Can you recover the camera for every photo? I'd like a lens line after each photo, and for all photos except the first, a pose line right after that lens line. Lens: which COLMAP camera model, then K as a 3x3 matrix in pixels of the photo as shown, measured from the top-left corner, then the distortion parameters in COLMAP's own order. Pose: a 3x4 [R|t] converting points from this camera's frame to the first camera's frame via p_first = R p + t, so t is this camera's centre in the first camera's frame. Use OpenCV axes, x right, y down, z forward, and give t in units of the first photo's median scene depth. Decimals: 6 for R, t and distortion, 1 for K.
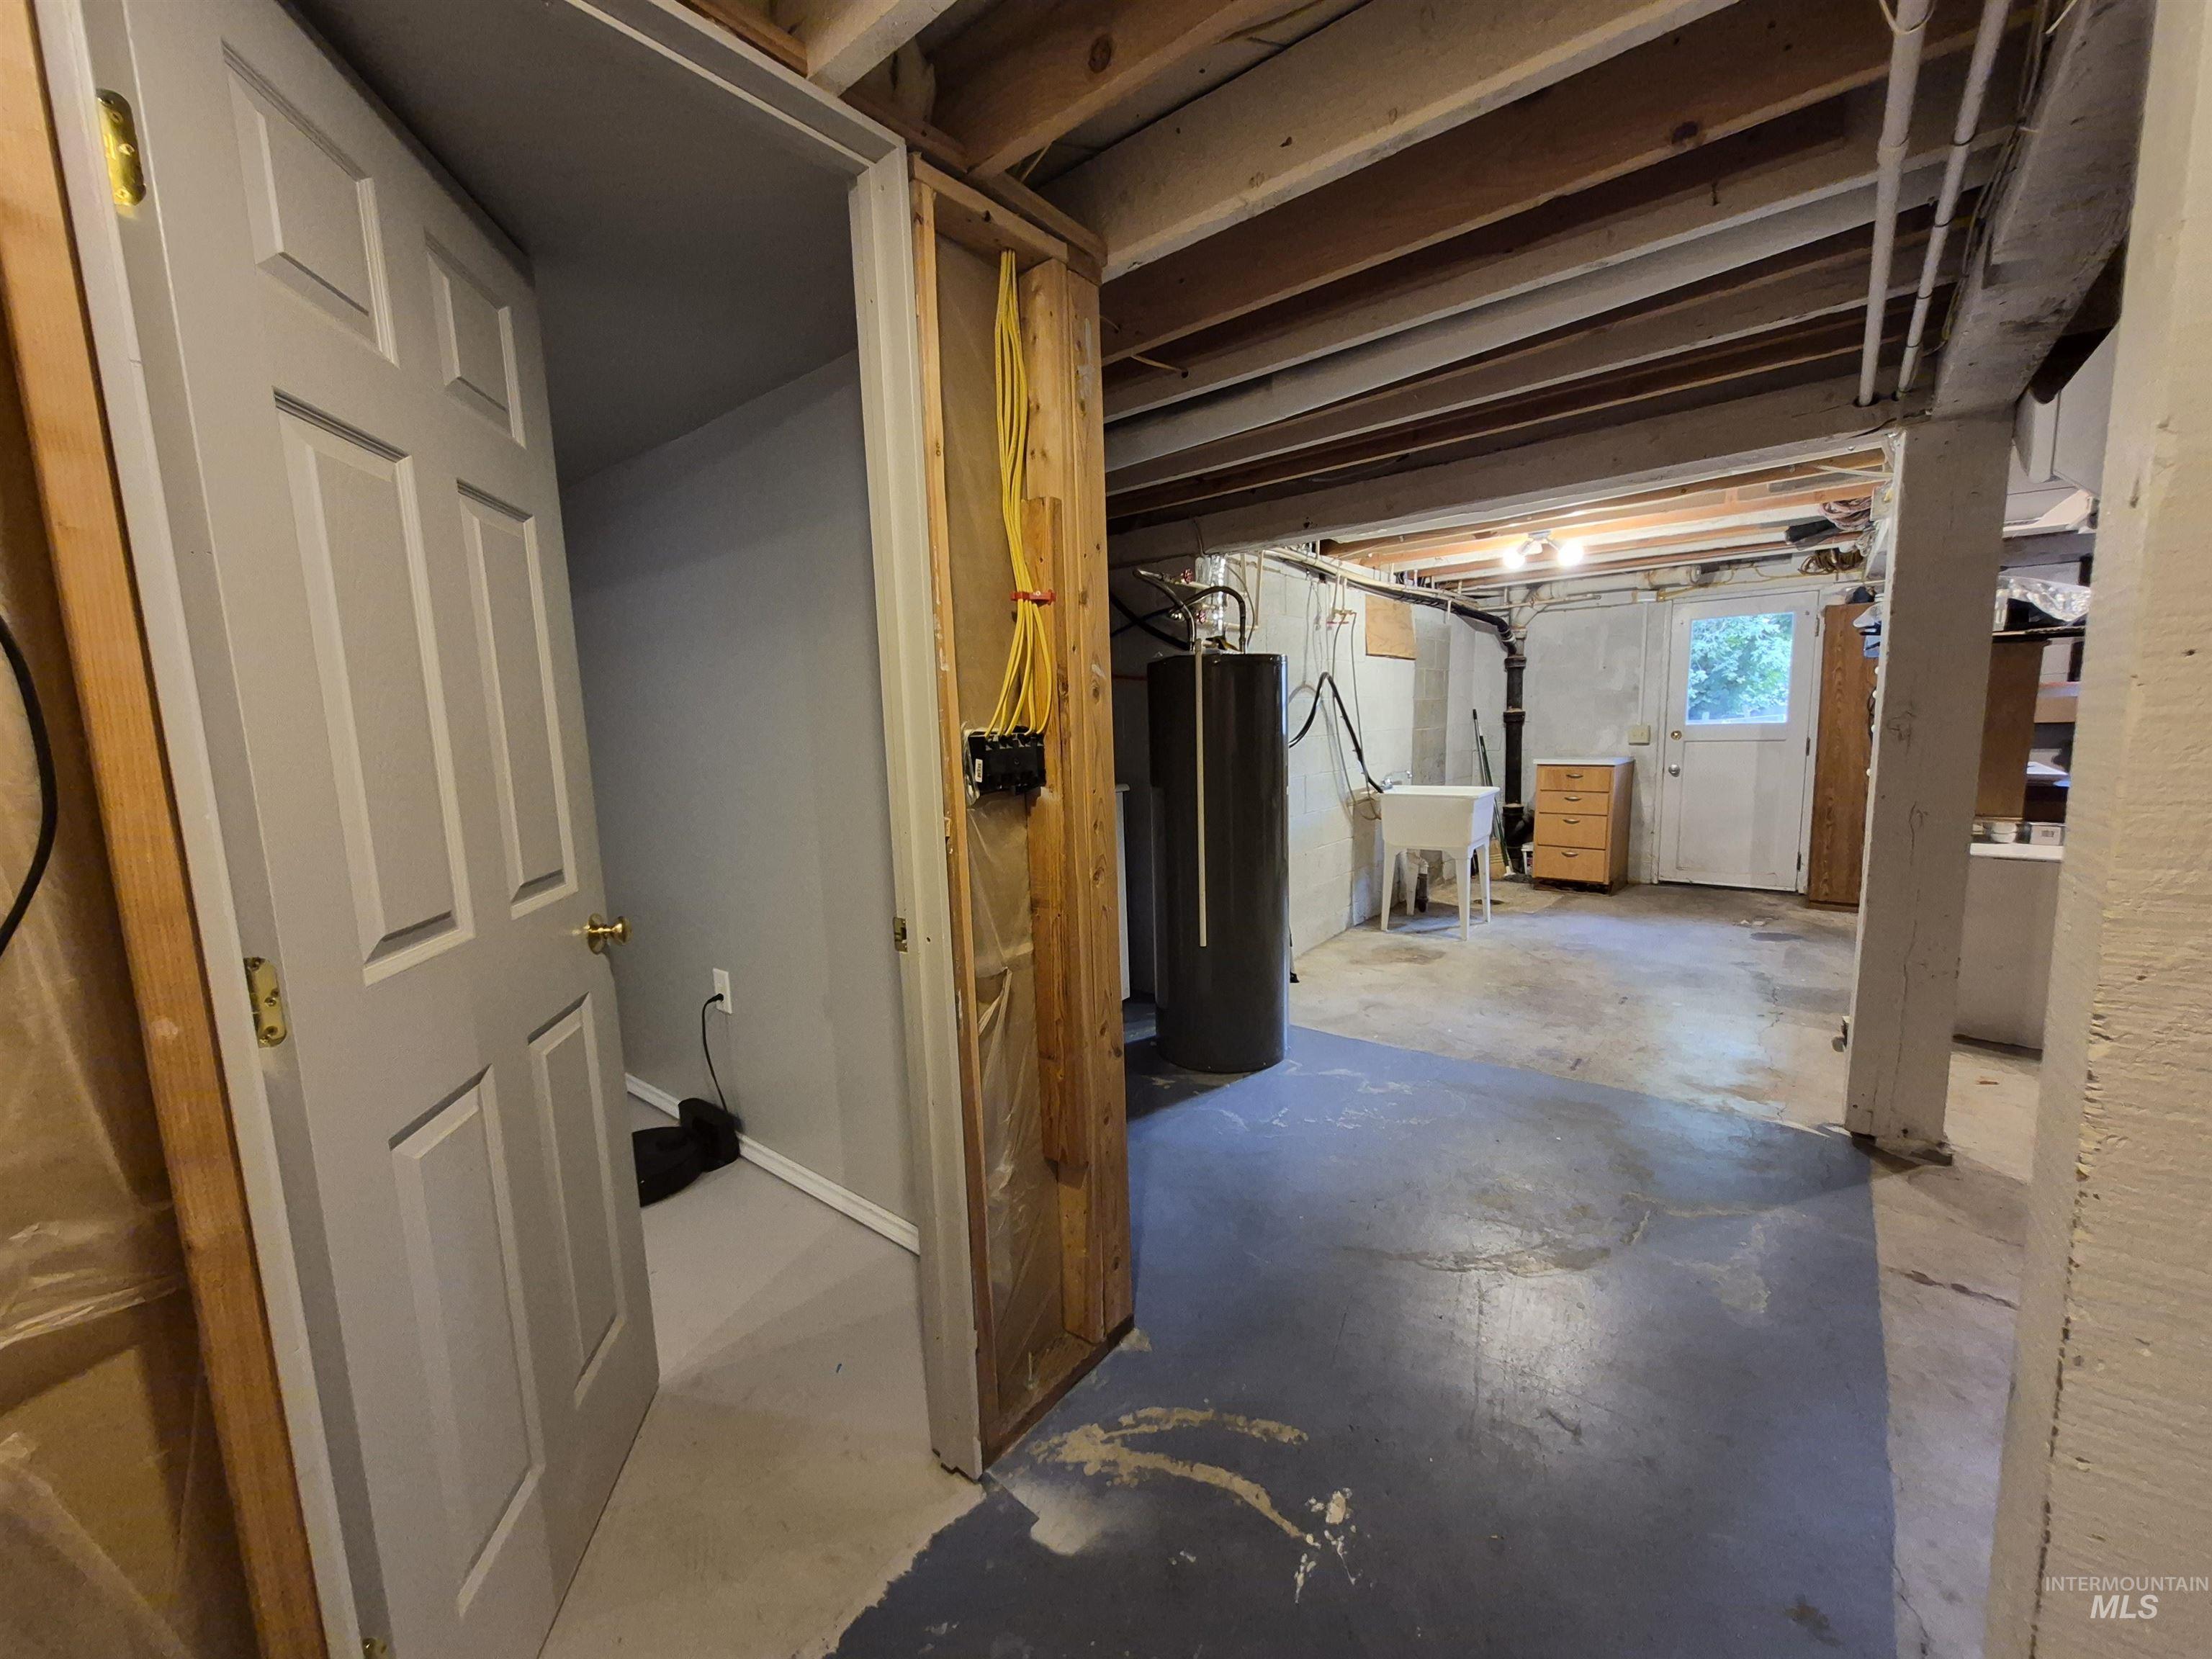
lens RADIAL K [[863.8, 0, 1099.4], [0, 863.8, 832.8], [0, 0, 1]] dist [0.006301, -0.000676]
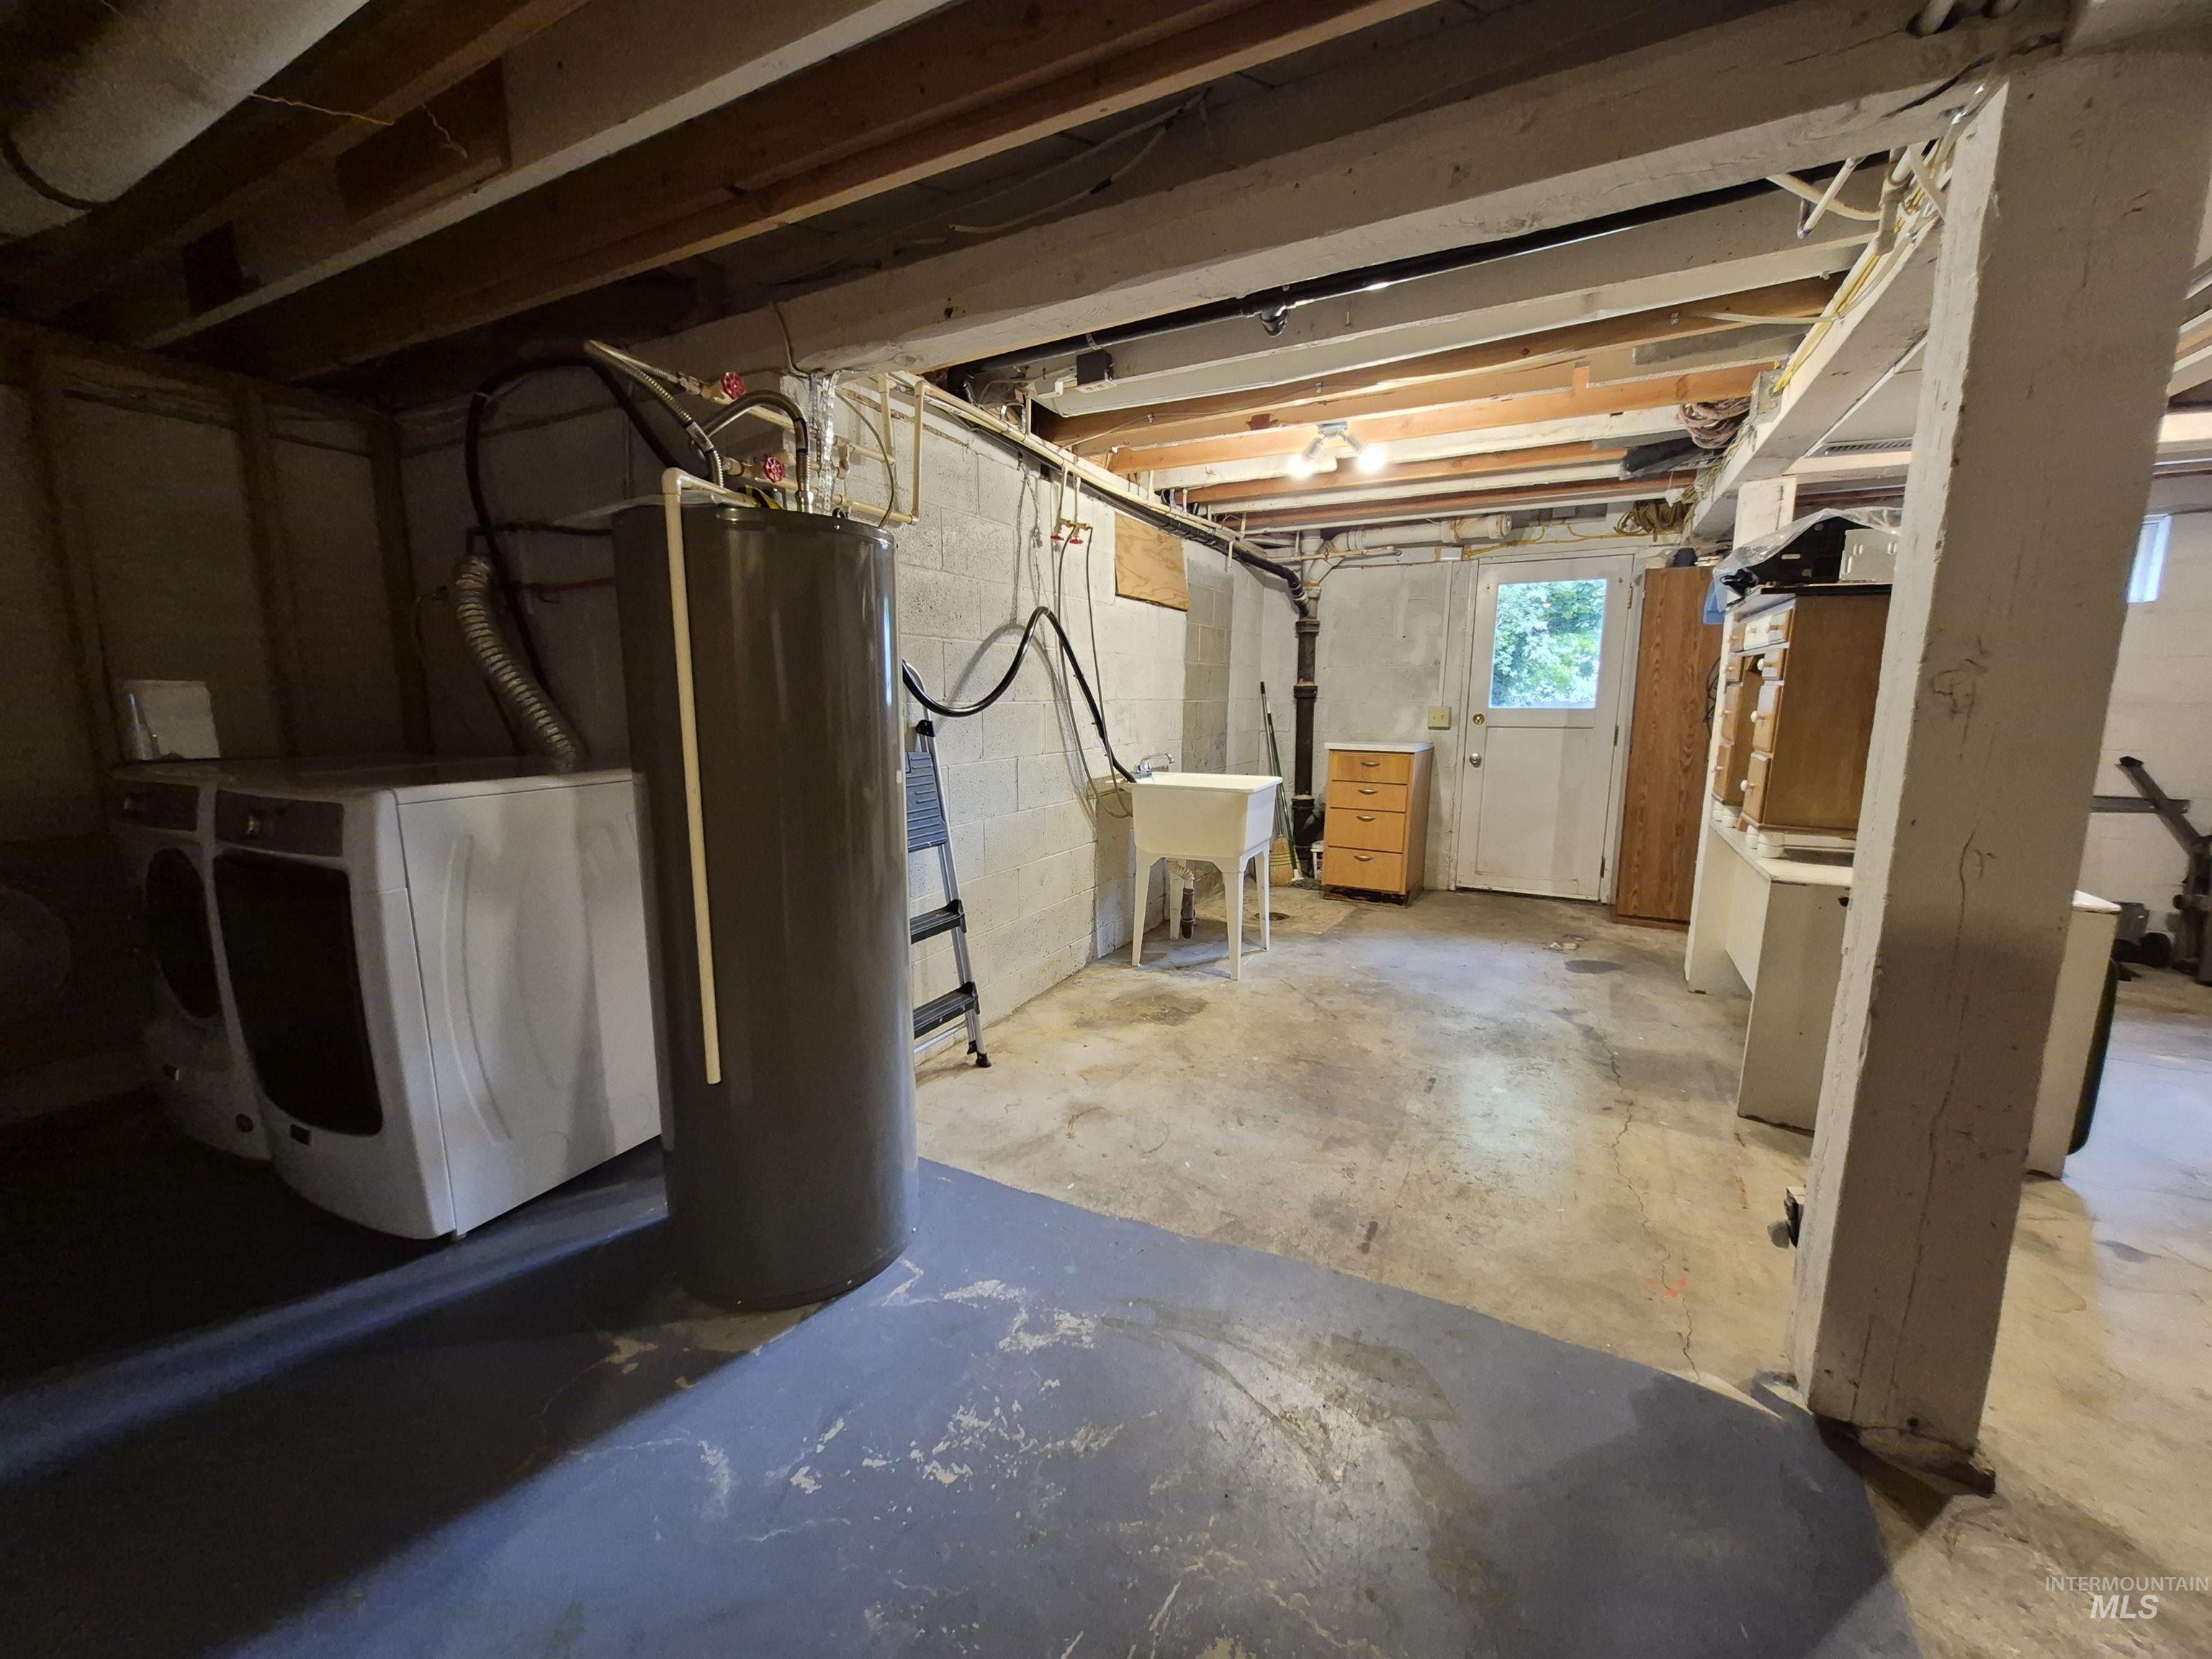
lens RADIAL K [[863.8, 0, 1099.7], [0, 863.8, 831.7], [0, 0, 1]] dist [0.006301, -0.000676]
pose [[0.979447, 0.003949, 0.201665, 0.166461], [-0.008861, 0.999685, 0.023461, -0.023563], [-0.201509, -0.024765, 0.979173, 0.310720]]
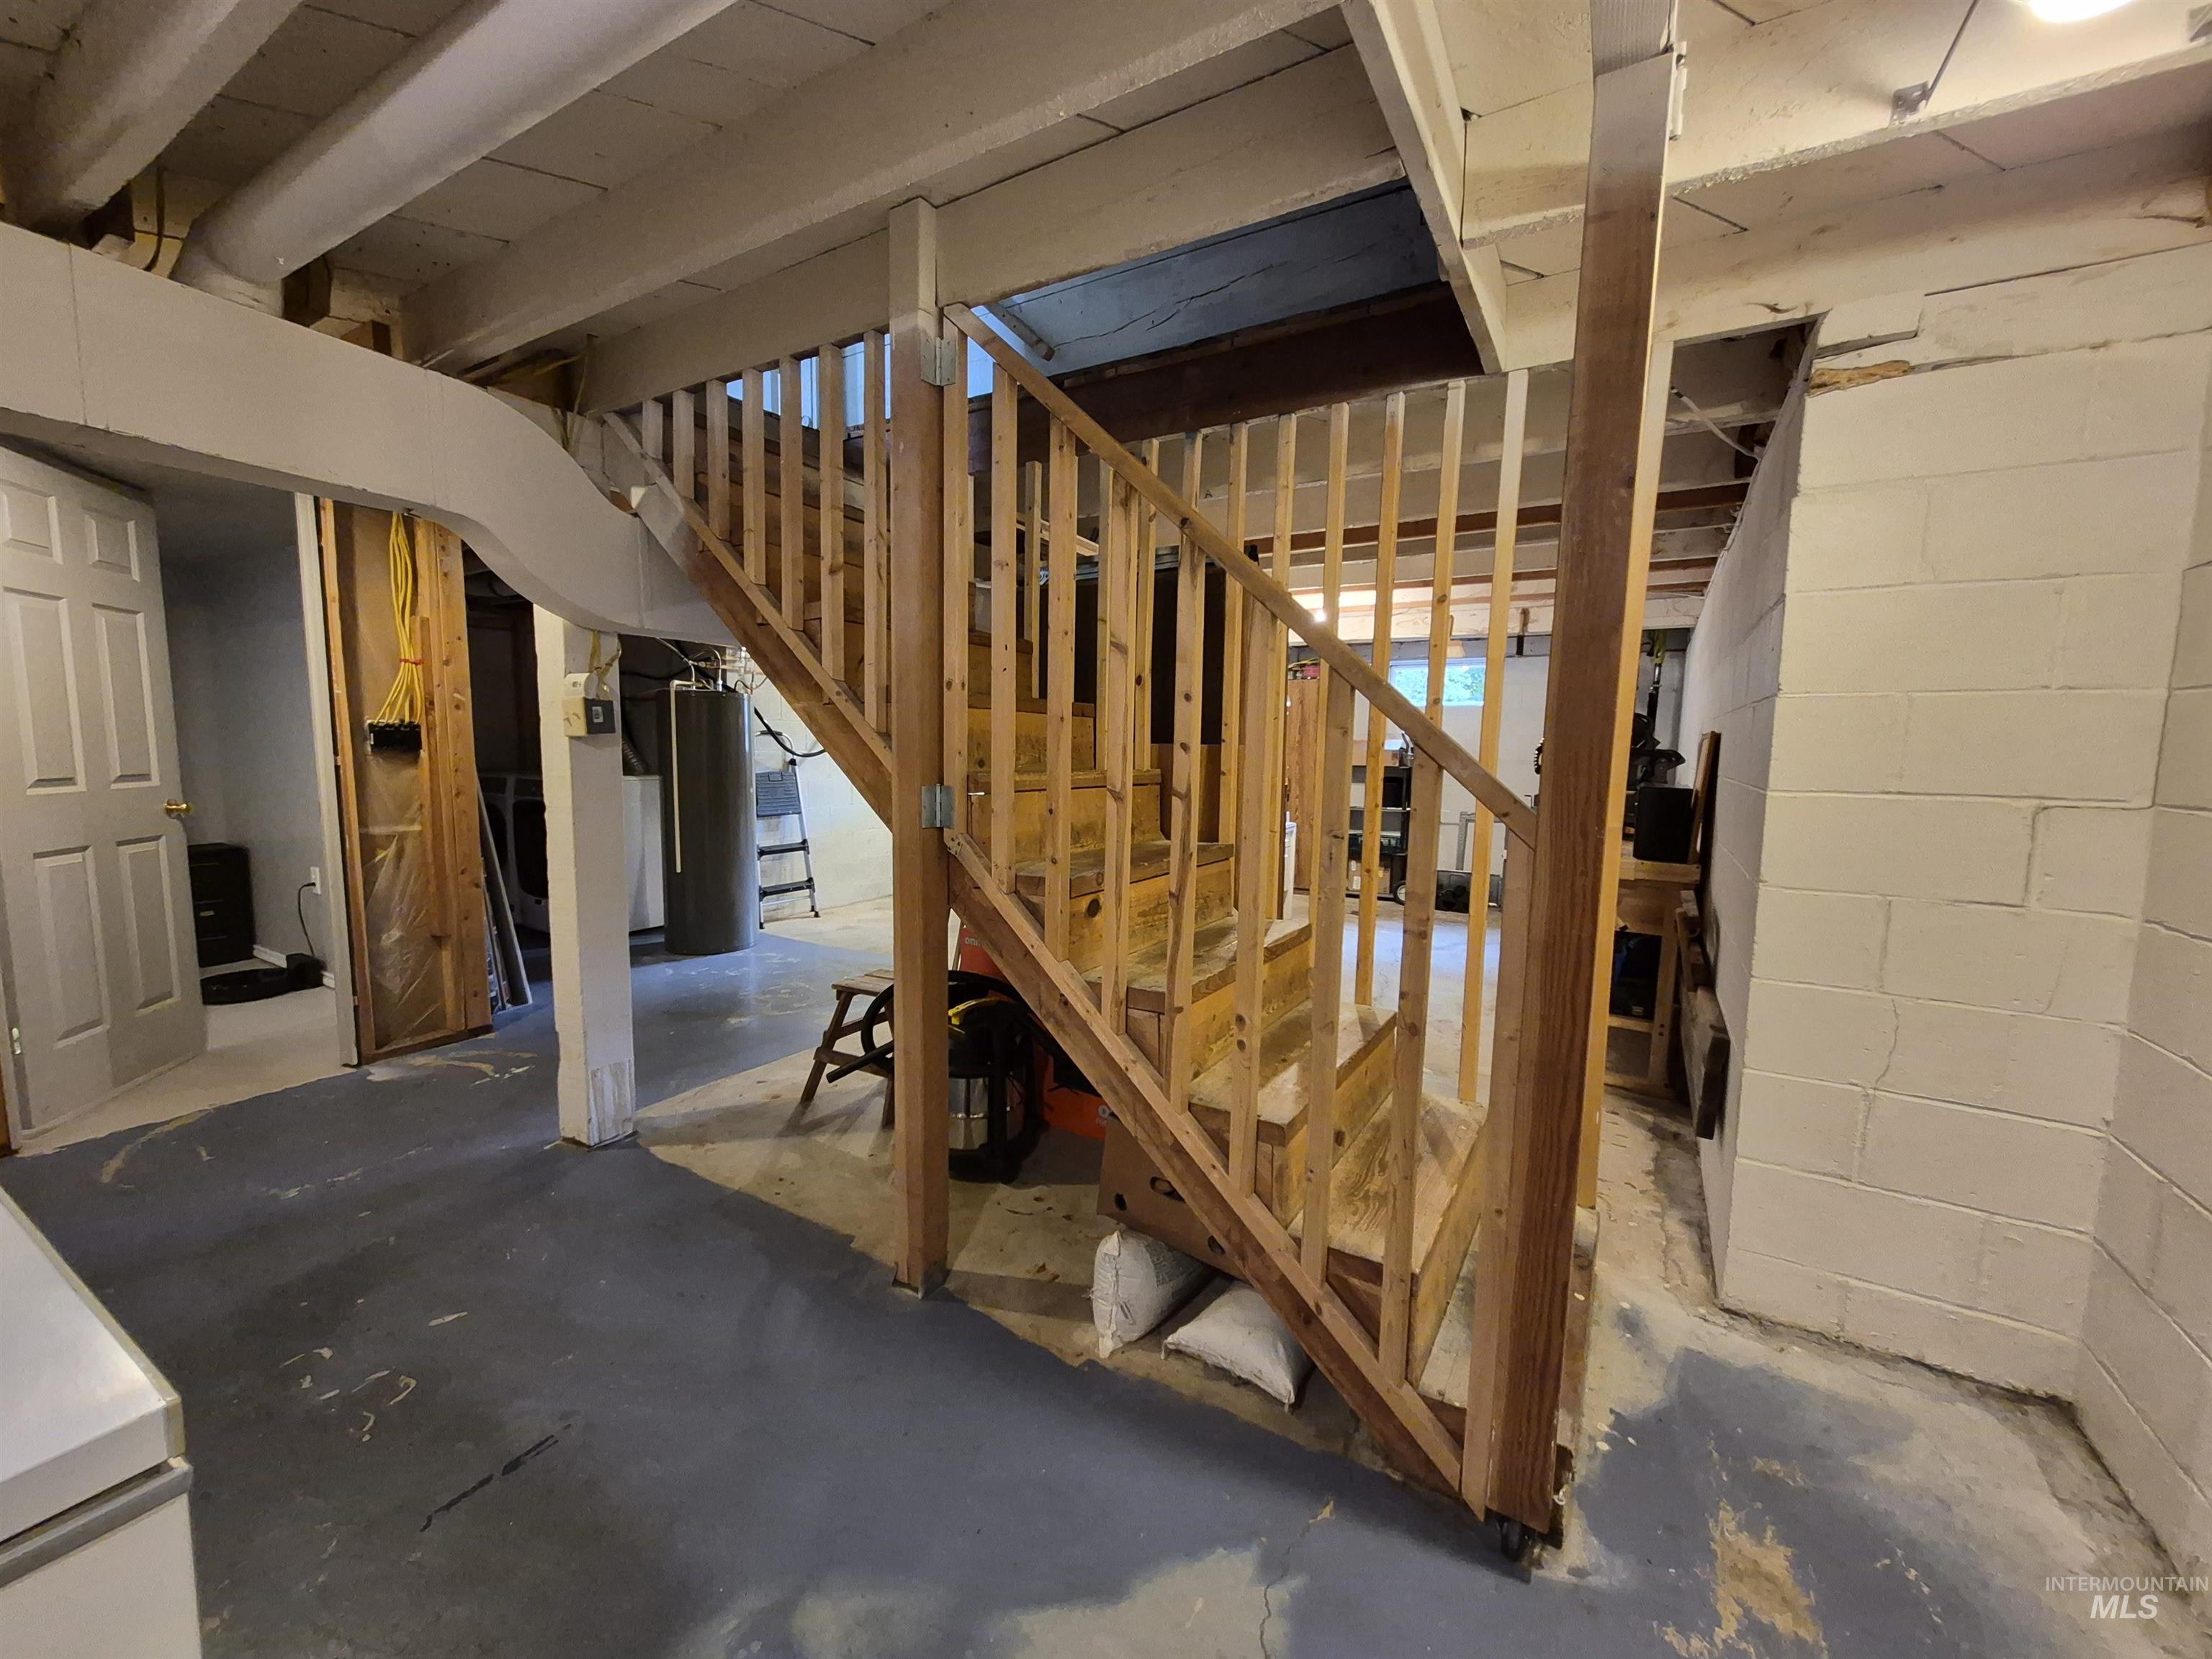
lens RADIAL K [[863.8, 0, 1104.1], [0, 863.8, 829.7], [0, 0, 1]] dist [0.006301, -0.000676]
pose [[0.989086, 0.037049, 0.142605, 0.457931], [-0.032059, 0.998796, -0.037134, 0.059730], [-0.143809, 0.032156, 0.989083, -0.473714]]
